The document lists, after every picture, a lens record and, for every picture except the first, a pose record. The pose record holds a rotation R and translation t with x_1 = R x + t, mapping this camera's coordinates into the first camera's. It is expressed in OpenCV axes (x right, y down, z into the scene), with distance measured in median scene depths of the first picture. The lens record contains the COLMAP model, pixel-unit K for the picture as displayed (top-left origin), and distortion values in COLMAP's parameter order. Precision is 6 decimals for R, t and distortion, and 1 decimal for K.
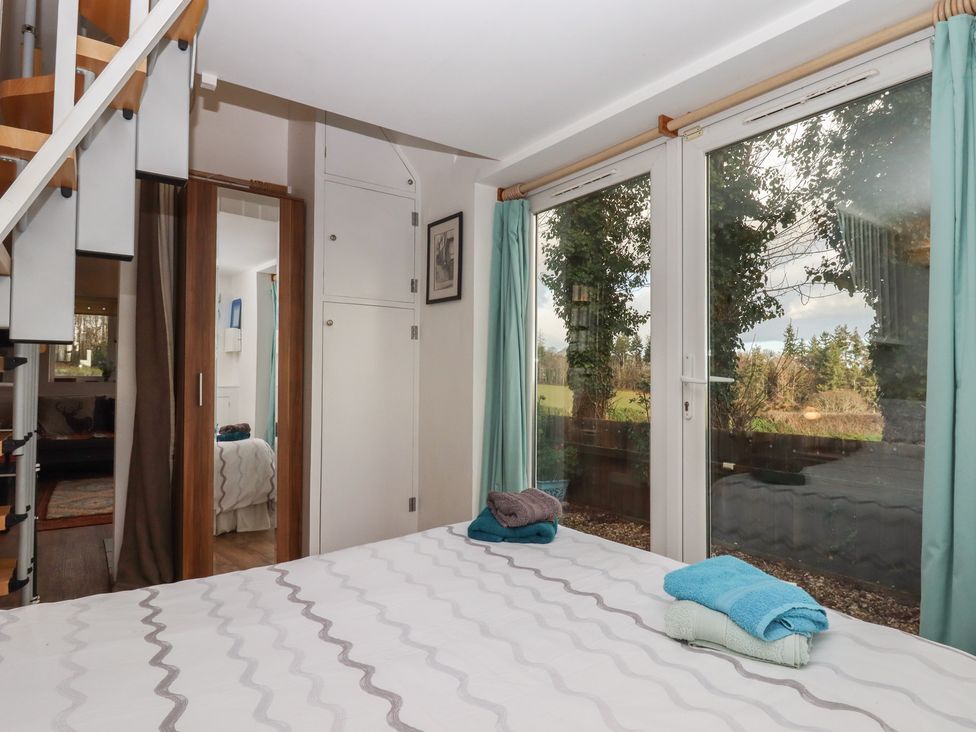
lens RADIAL K [[582.3, 0, 470.1], [0, 582.3, 368.7], [0, 0, 1]] dist [0.004201, -0.000387]
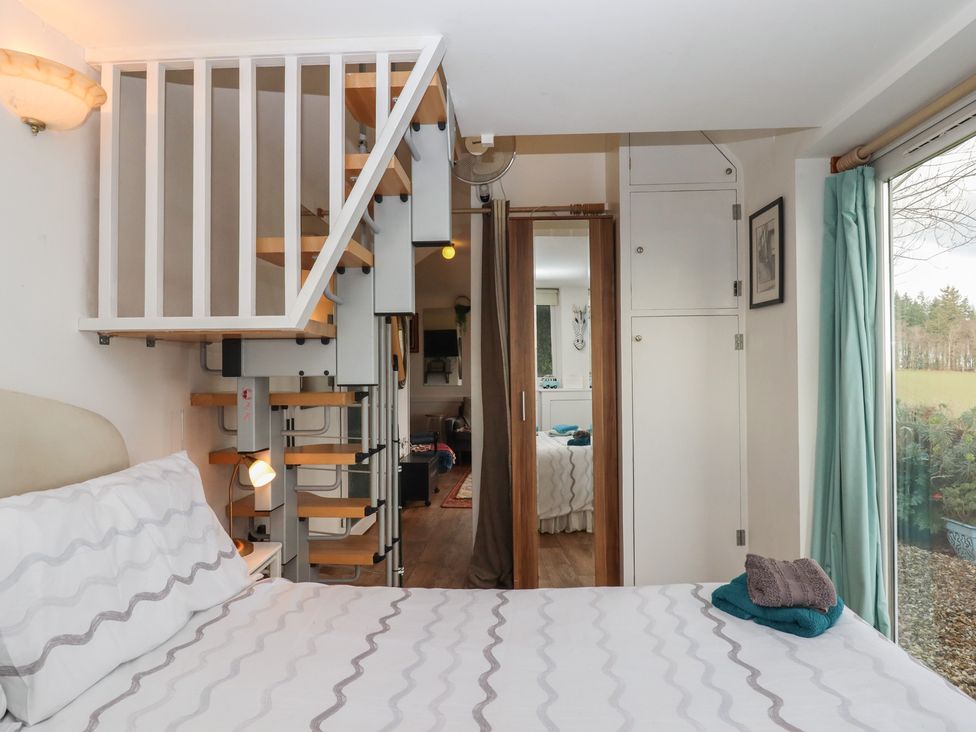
lens RADIAL K [[582.3, 0, 470.1], [0, 582.3, 368.7], [0, 0, 1]] dist [0.004201, -0.000387]
pose [[0.774967, -0.021058, -0.631650, 0.165378], [0.031158, 0.999502, 0.004906, -0.044254], [0.631233, -0.023483, 0.775238, 0.072476]]
